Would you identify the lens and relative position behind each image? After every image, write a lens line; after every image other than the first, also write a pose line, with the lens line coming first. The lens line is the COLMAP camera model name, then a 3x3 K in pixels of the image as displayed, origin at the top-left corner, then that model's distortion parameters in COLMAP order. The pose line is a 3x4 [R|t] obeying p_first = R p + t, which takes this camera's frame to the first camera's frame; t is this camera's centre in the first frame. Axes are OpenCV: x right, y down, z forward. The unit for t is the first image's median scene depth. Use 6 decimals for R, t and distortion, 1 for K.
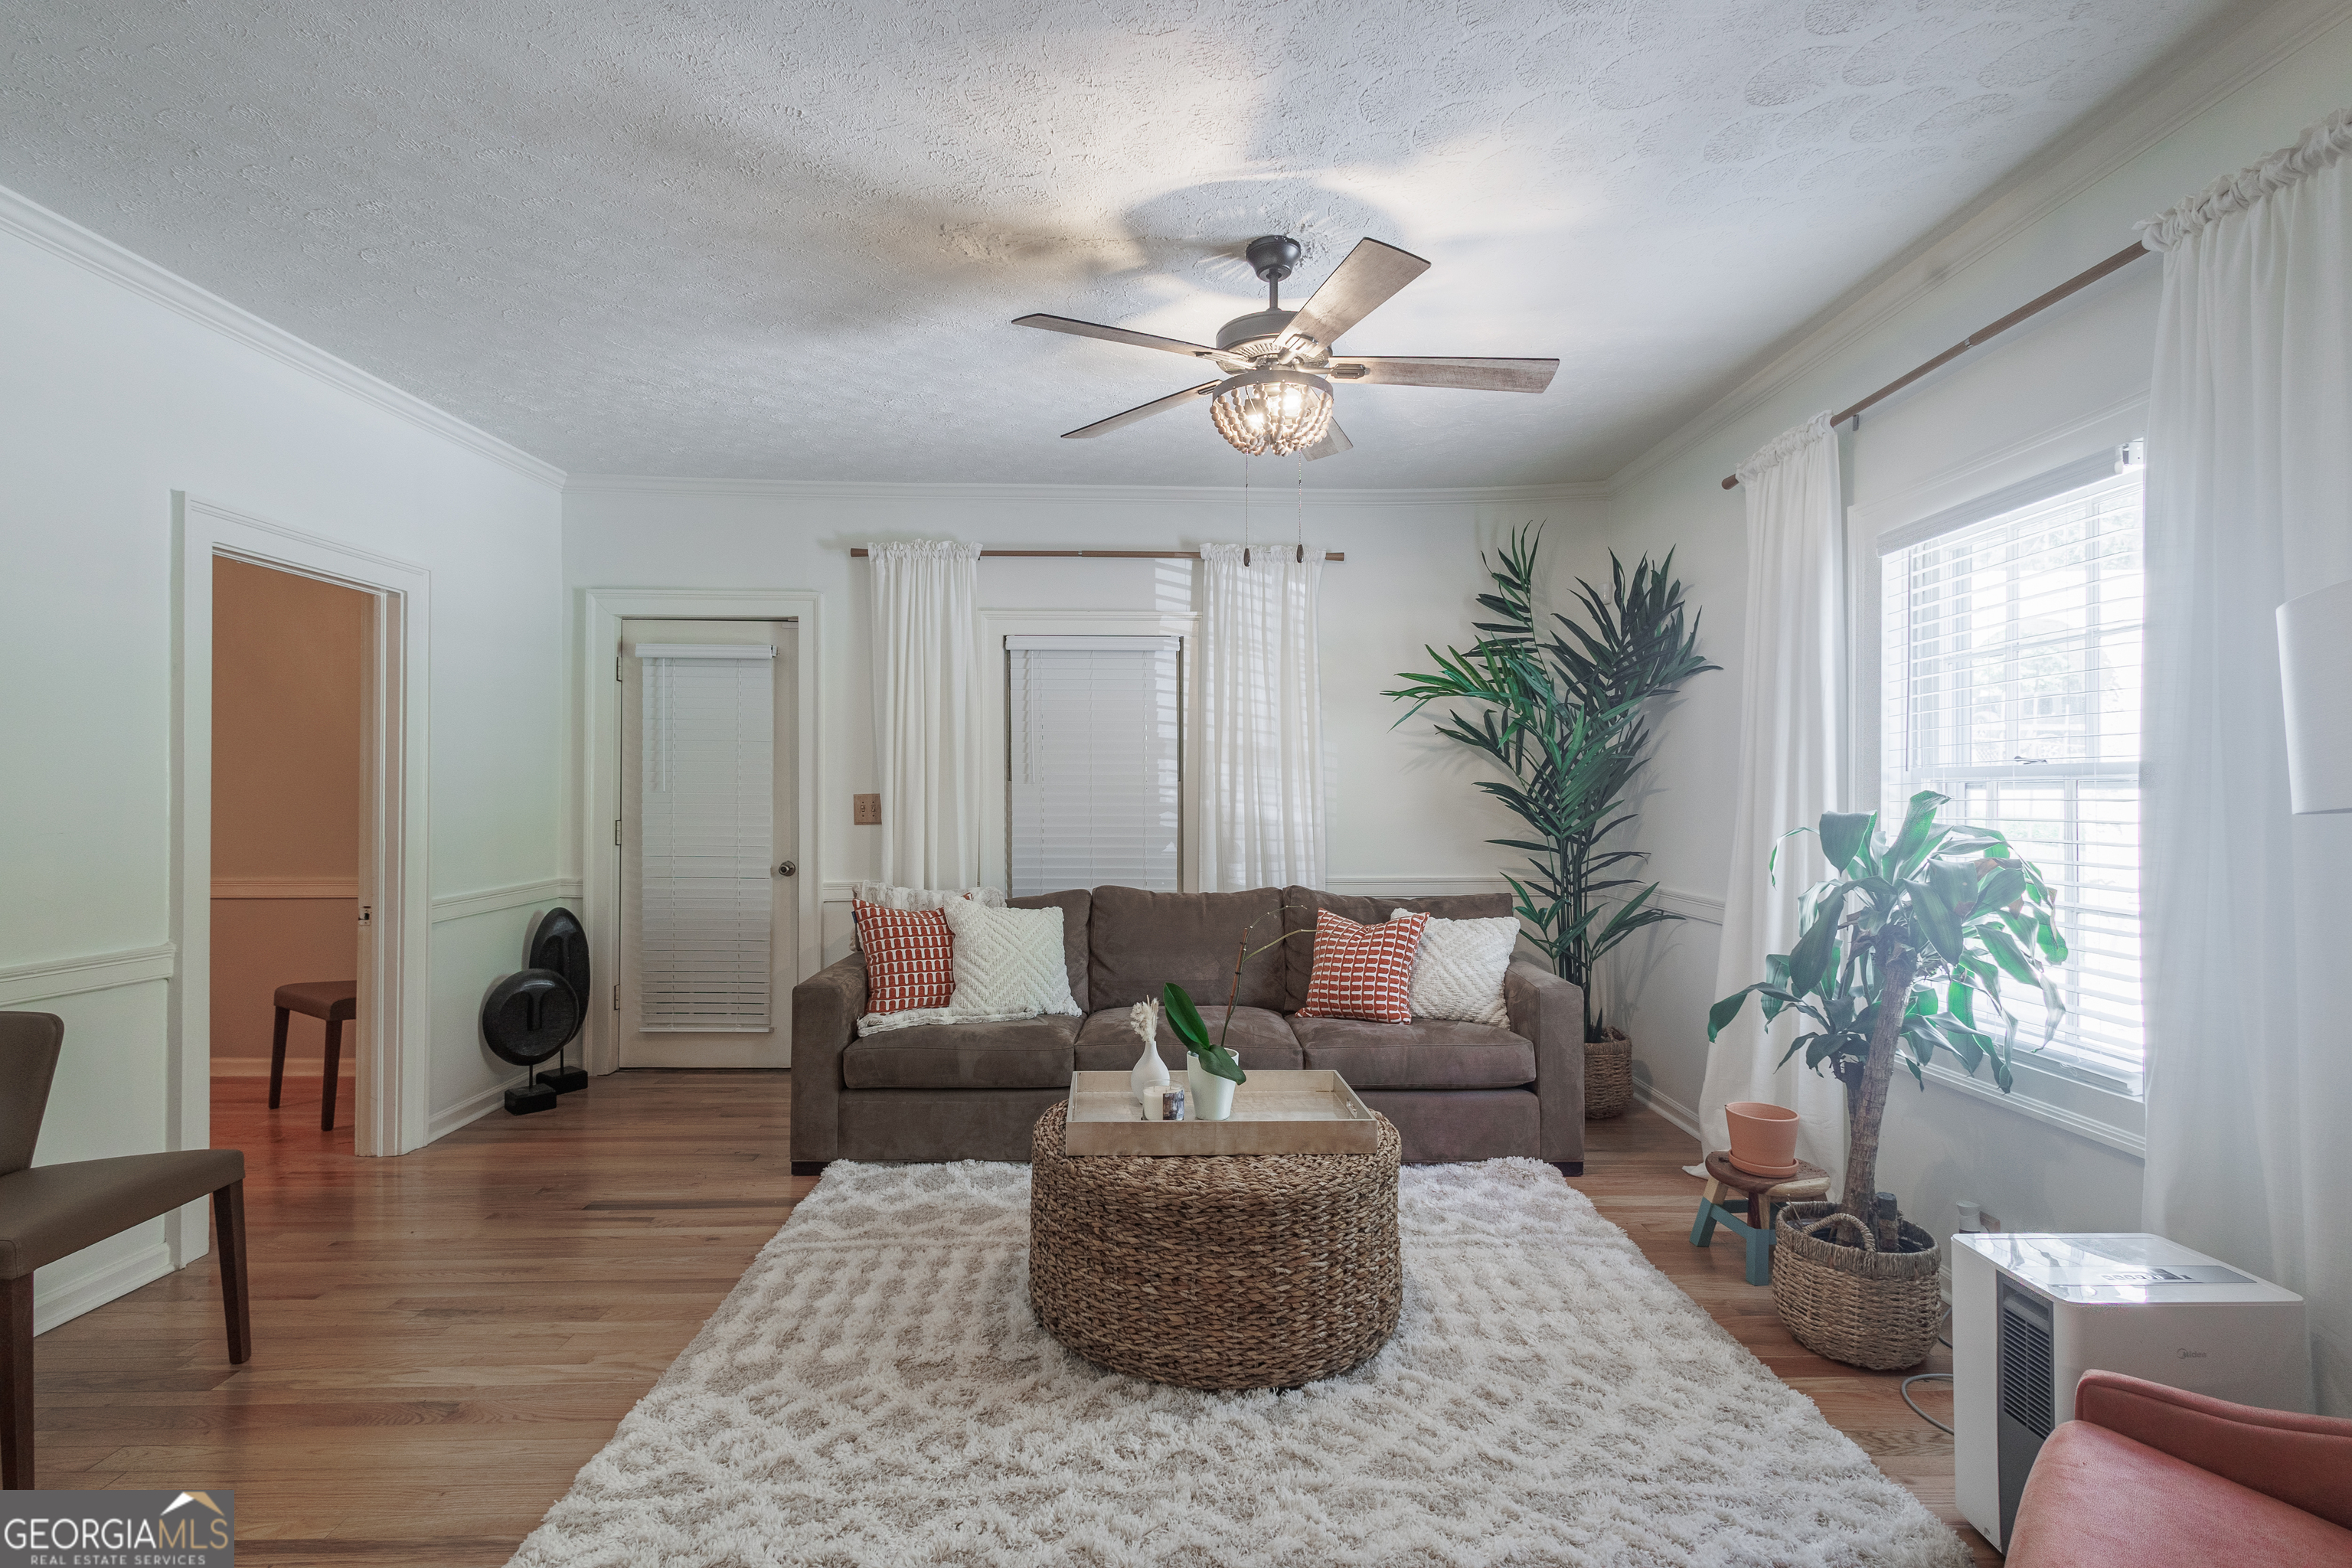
lens RADIAL K [[1105.2, 0, 1180.5], [0, 1105.2, 790.1], [0, 0, 1]] dist [0.010780, -0.000727]
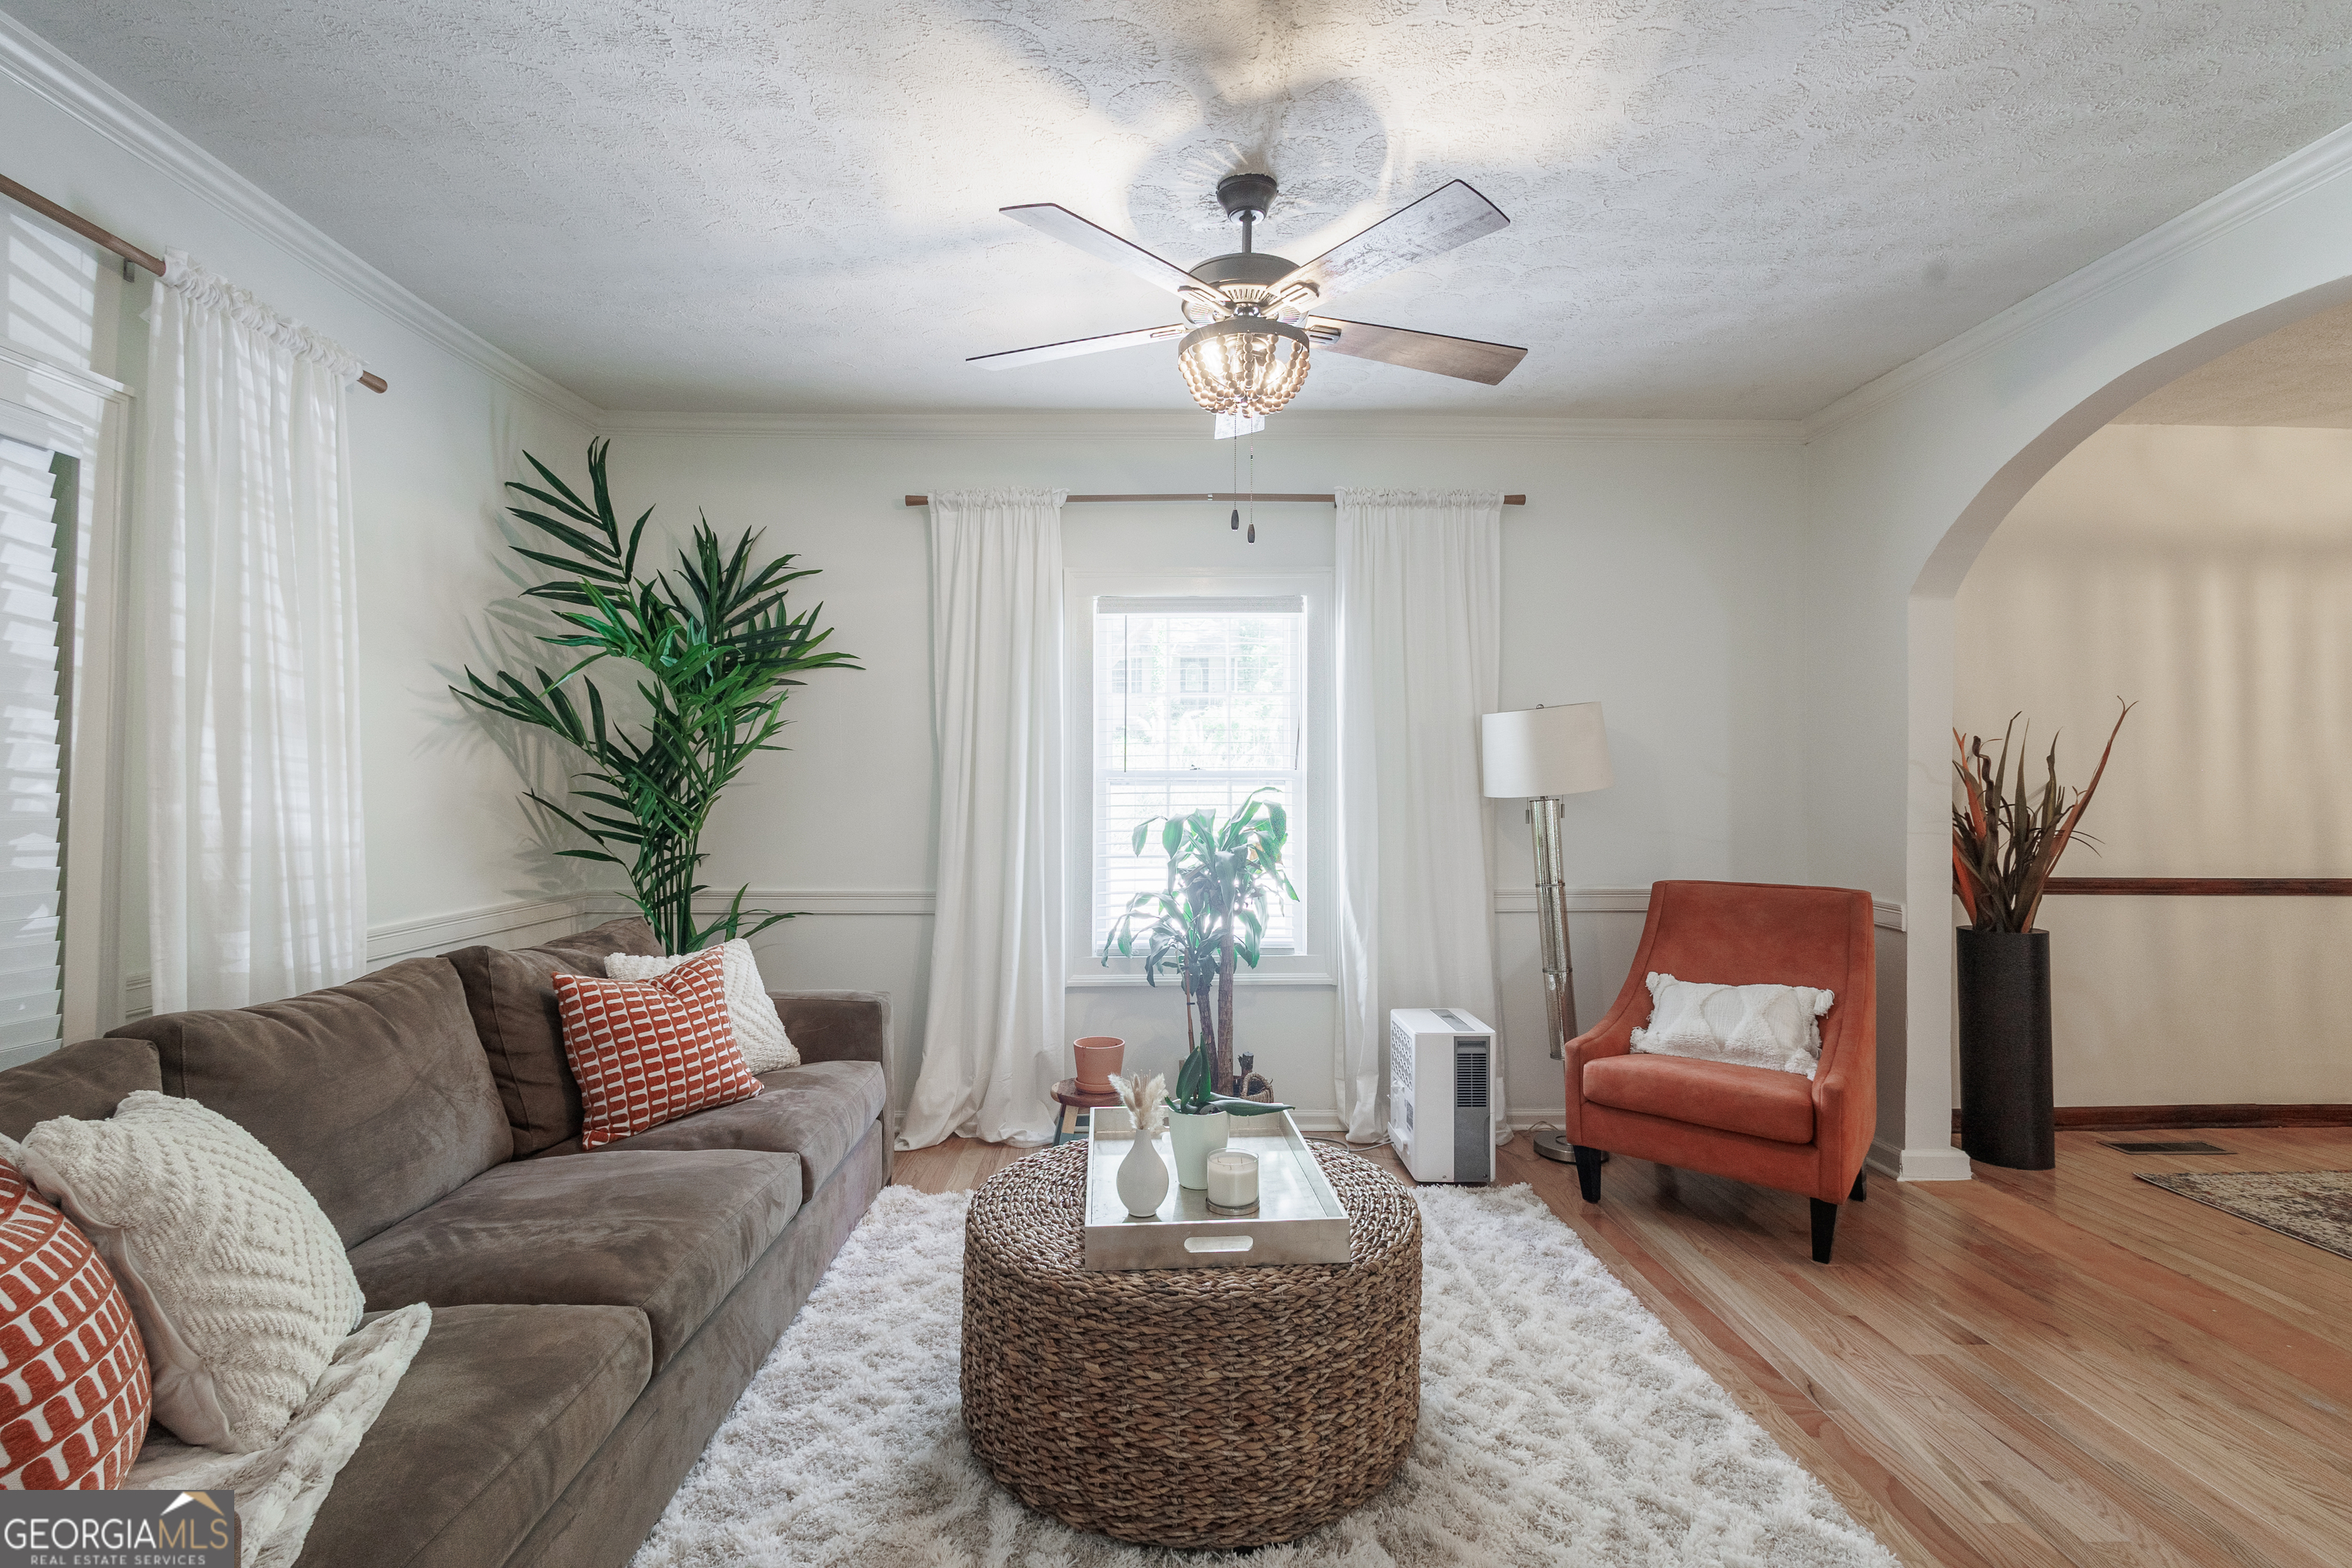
lens RADIAL K [[1094.7, 0, 1184.6], [0, 1094.7, 789.7], [0, 0, 1]] dist [0.009982, -0.000358]
pose [[-0.023784, -0.001785, 0.999716, -0.556029], [-0.002598, 0.999995, 0.001724, 0.001463], [-0.999714, -0.002556, -0.023788, 0.732609]]
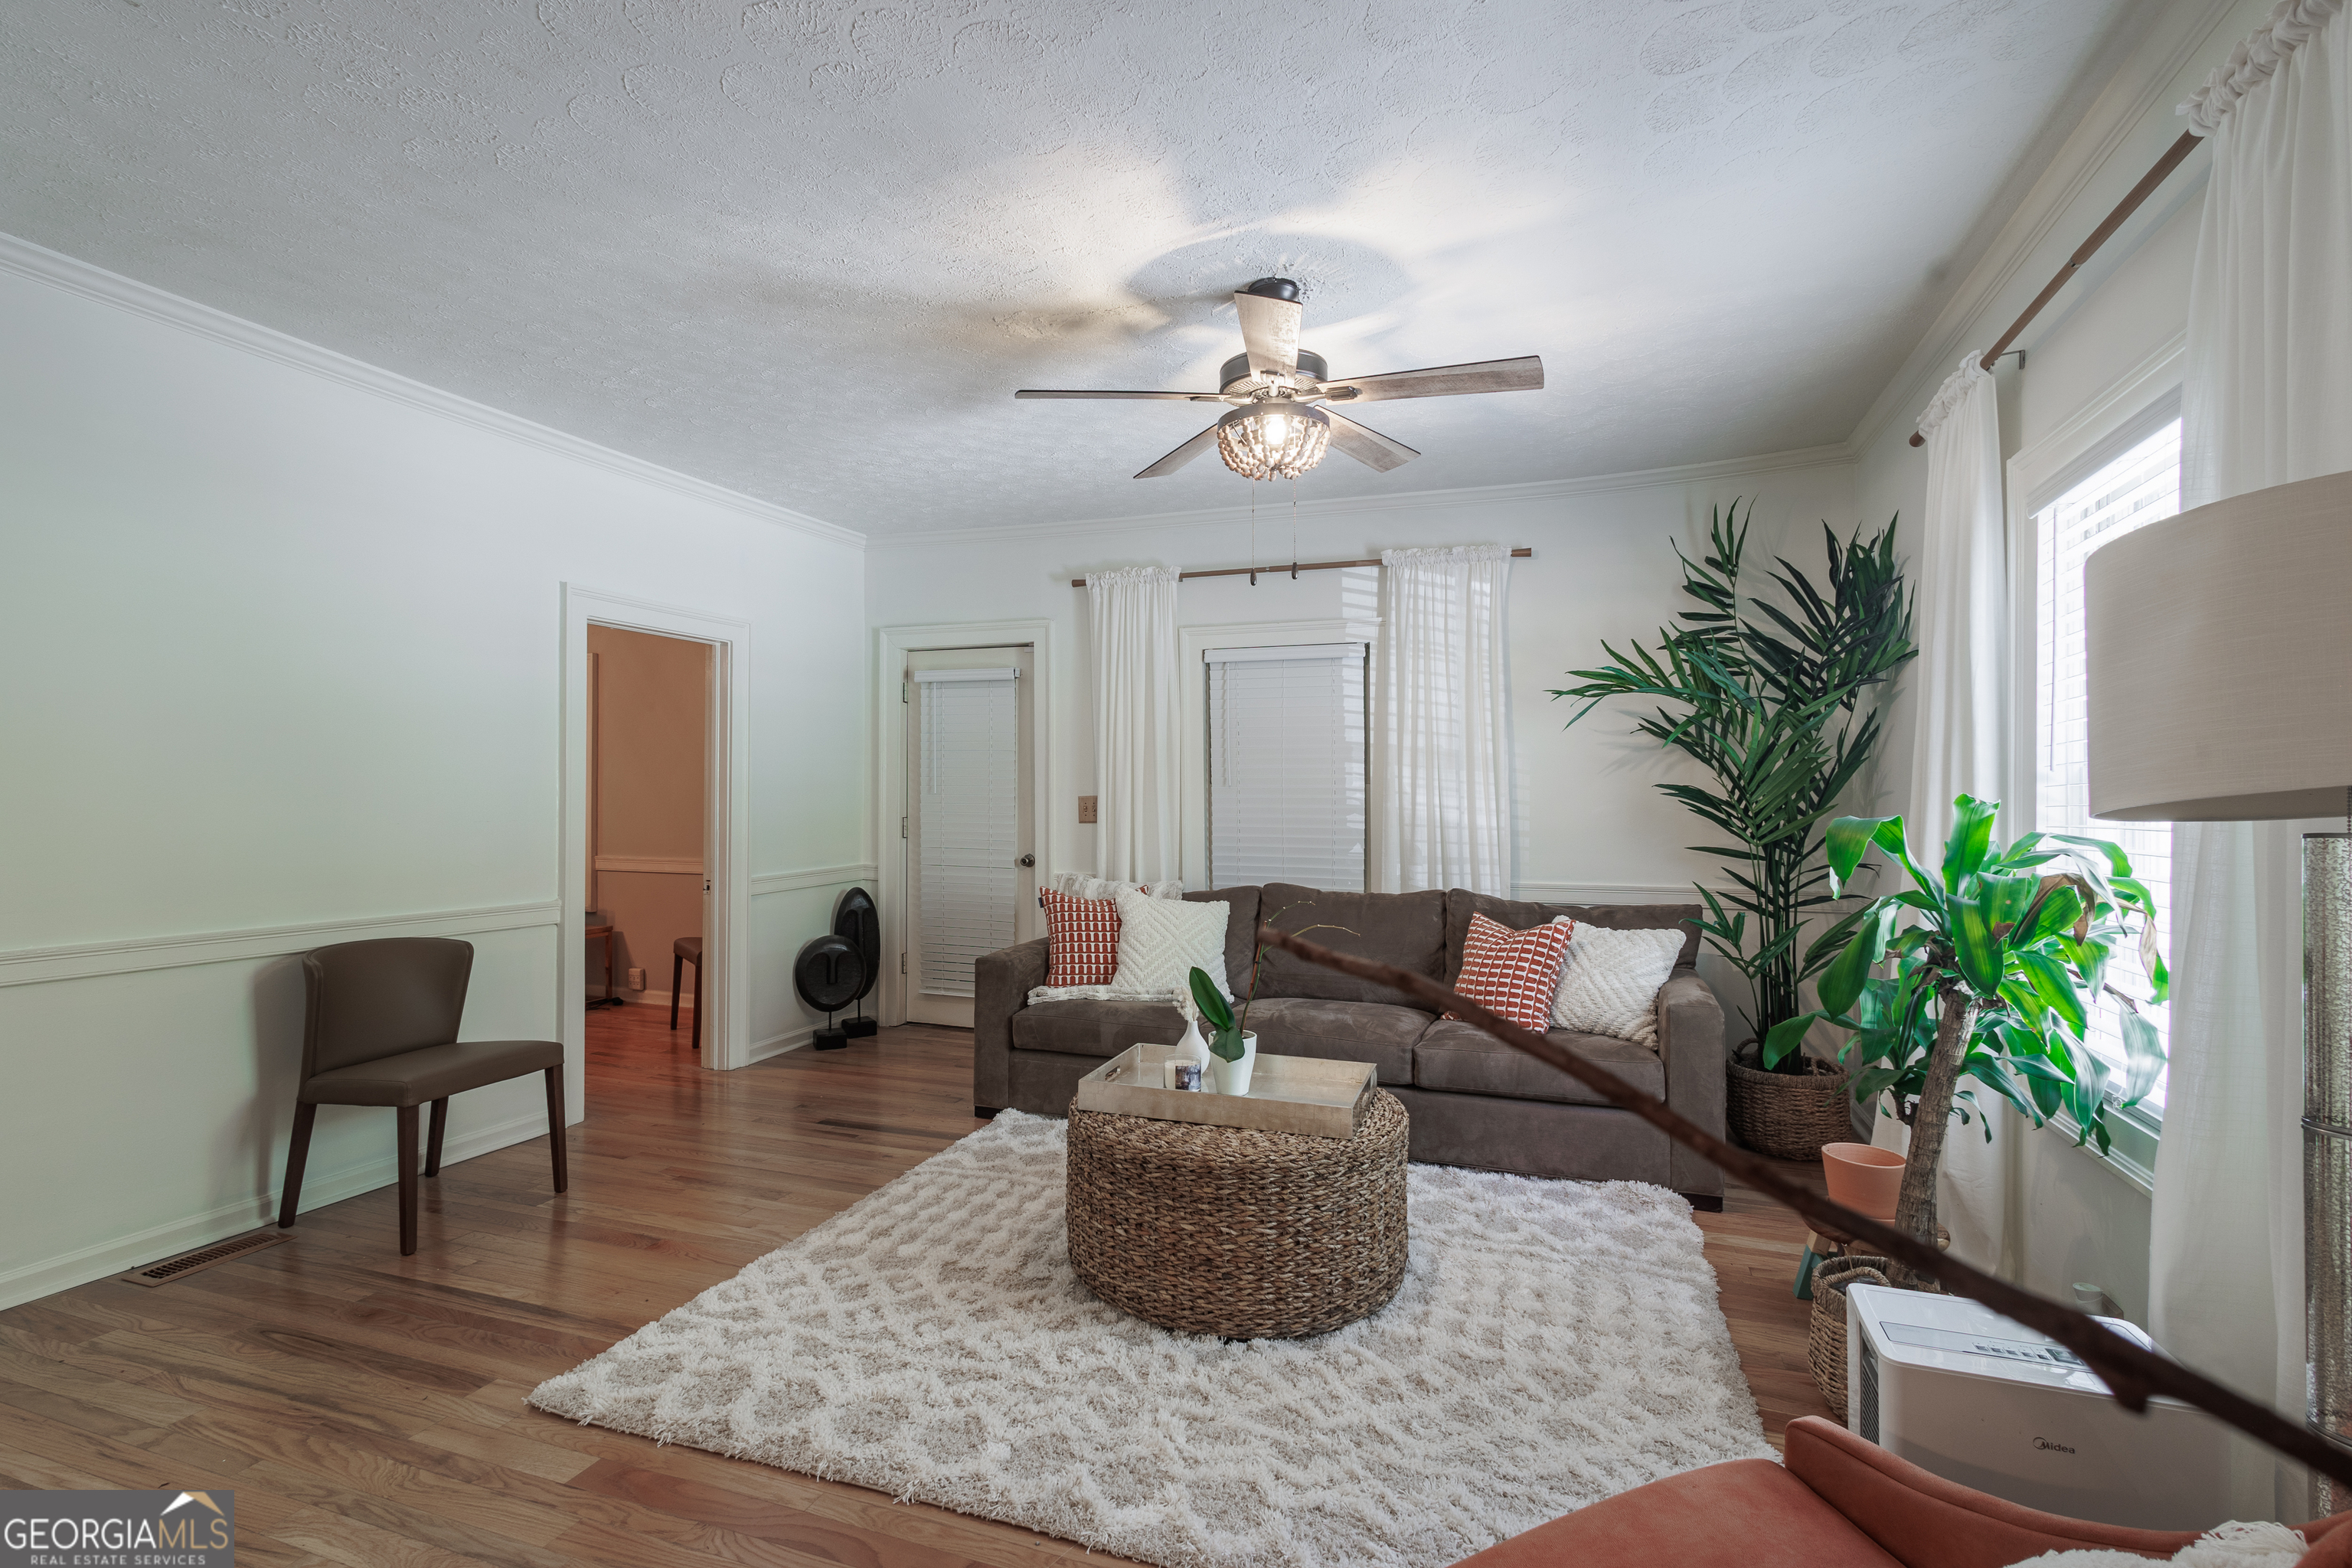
lens RADIAL K [[1103.4, 0, 1163.6], [0, 1103.4, 791.9], [0, 0, 1]] dist [0.010368, -0.001502]
pose [[0.929841, 0.000492, -0.367961, 0.254916], [-0.000707, 1.000000, -0.000450, -0.000092], [0.367961, 0.000678, 0.929841, -0.024050]]
